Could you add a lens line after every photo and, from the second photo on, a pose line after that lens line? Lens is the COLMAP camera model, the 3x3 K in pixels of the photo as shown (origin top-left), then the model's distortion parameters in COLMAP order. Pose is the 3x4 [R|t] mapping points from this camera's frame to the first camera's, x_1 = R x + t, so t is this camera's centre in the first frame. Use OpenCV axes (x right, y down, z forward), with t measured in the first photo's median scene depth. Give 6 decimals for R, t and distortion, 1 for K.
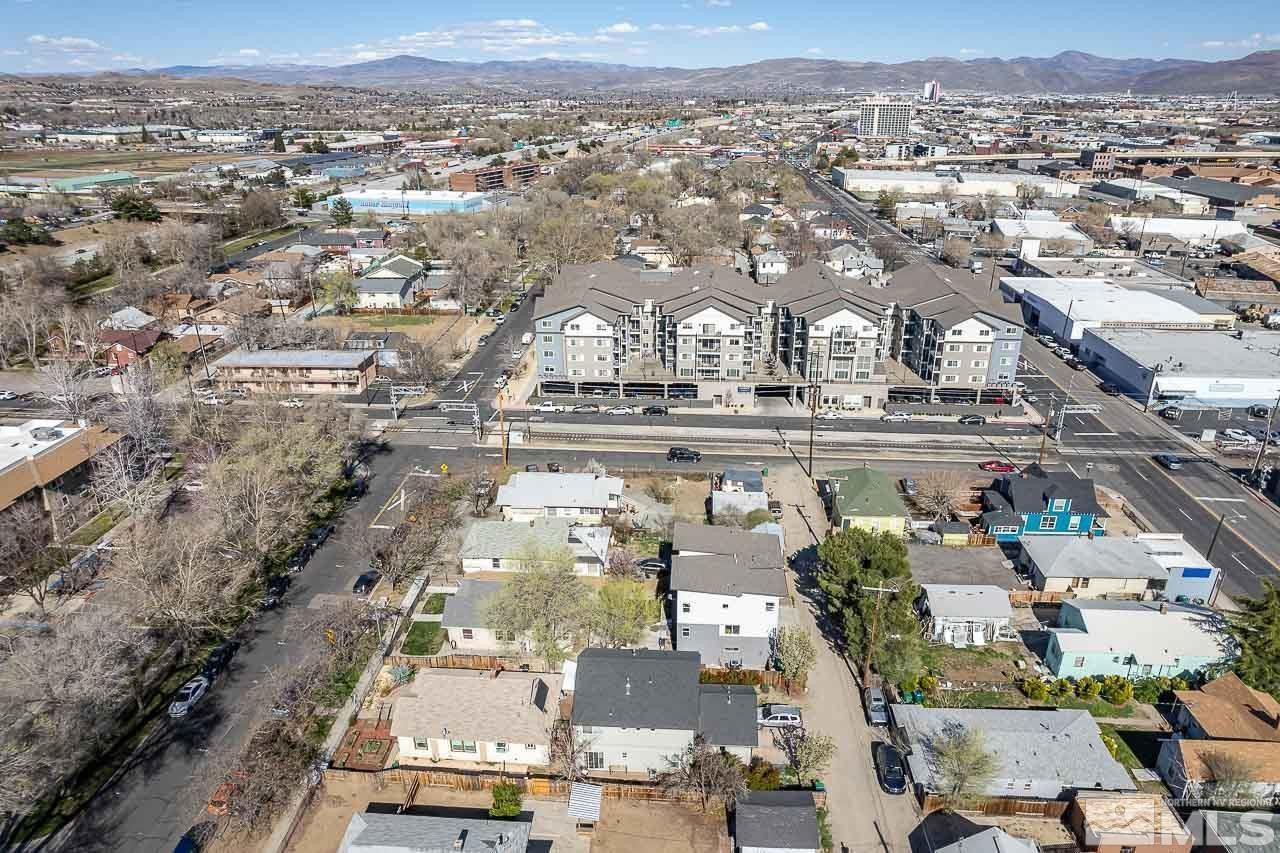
lens RADIAL K [[805.1, 0, 648.0], [0, 805.1, 455.2], [0, 0, 1]] dist [-0.075791, 0.056437]
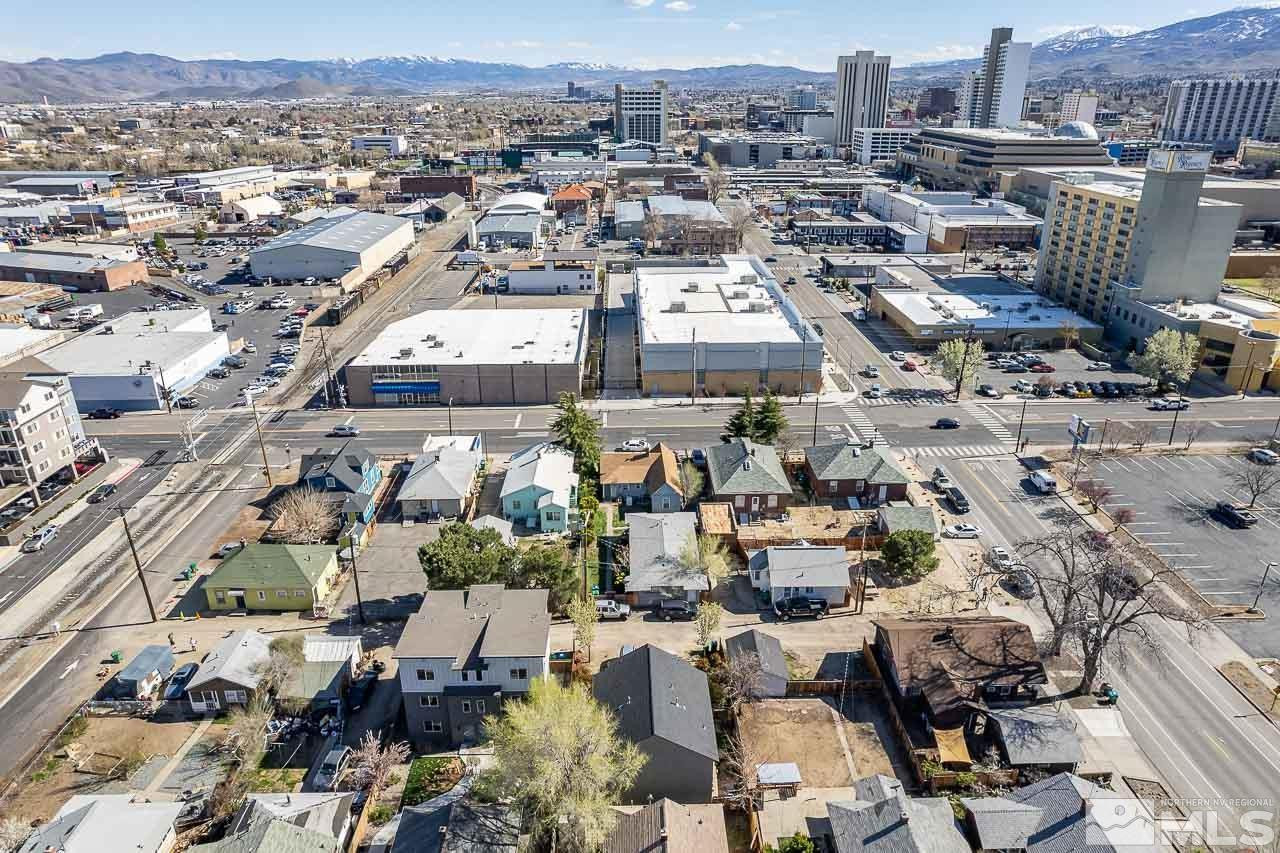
lens RADIAL K [[805.1, 0, 648.0], [0, 805.1, 455.2], [0, 0, 1]] dist [-0.075791, 0.056437]
pose [[-0.093167, -0.409726, 0.907438, -0.360326], [0.417340, 0.811402, 0.409212, -0.169682], [-0.903962, 0.416835, 0.095399, 0.385793]]
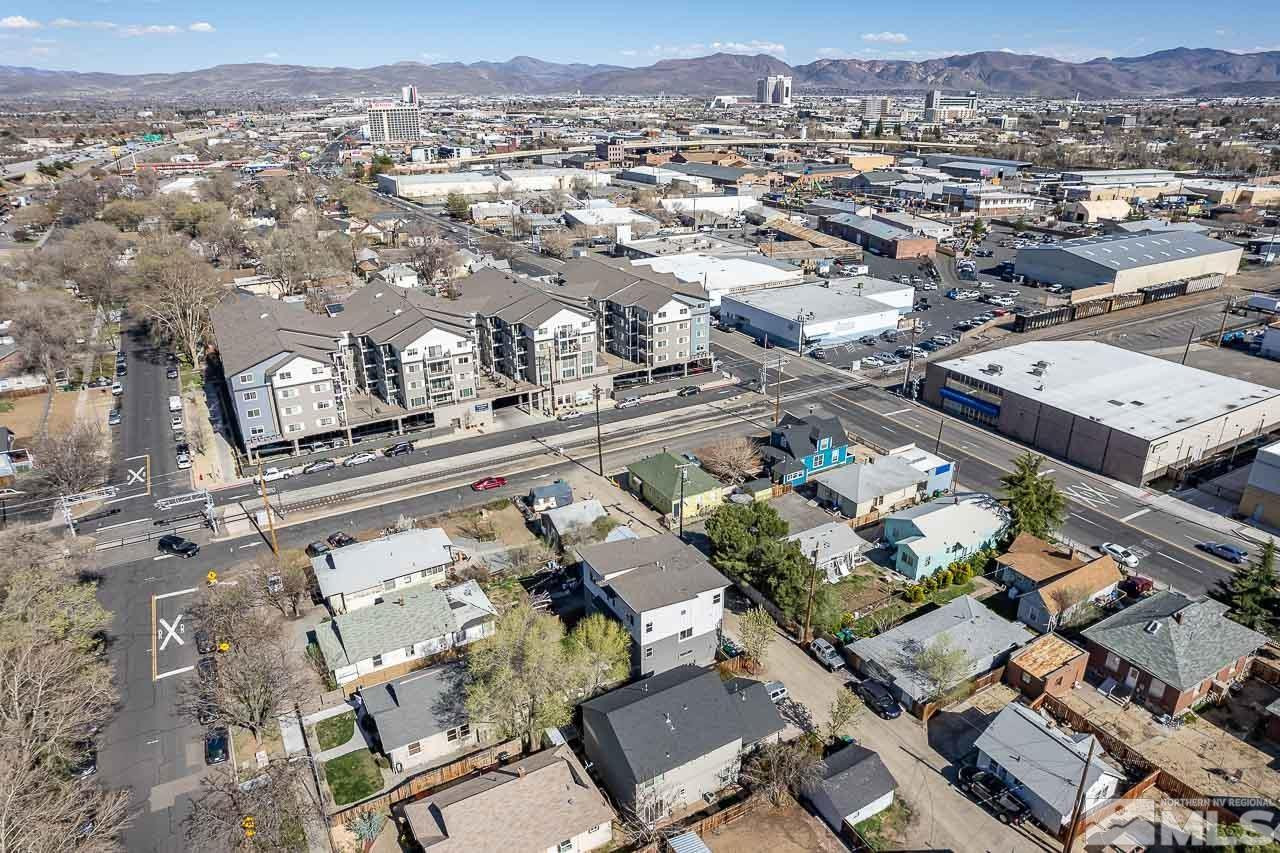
lens RADIAL K [[805.1, 0, 648.0], [0, 805.1, 455.2], [0, 0, 1]] dist [-0.075791, 0.056437]
pose [[0.831404, -0.231150, 0.505308, -0.211894], [0.233606, 0.970504, 0.059589, -0.037152], [-0.504177, 0.068500, 0.860879, 0.083670]]
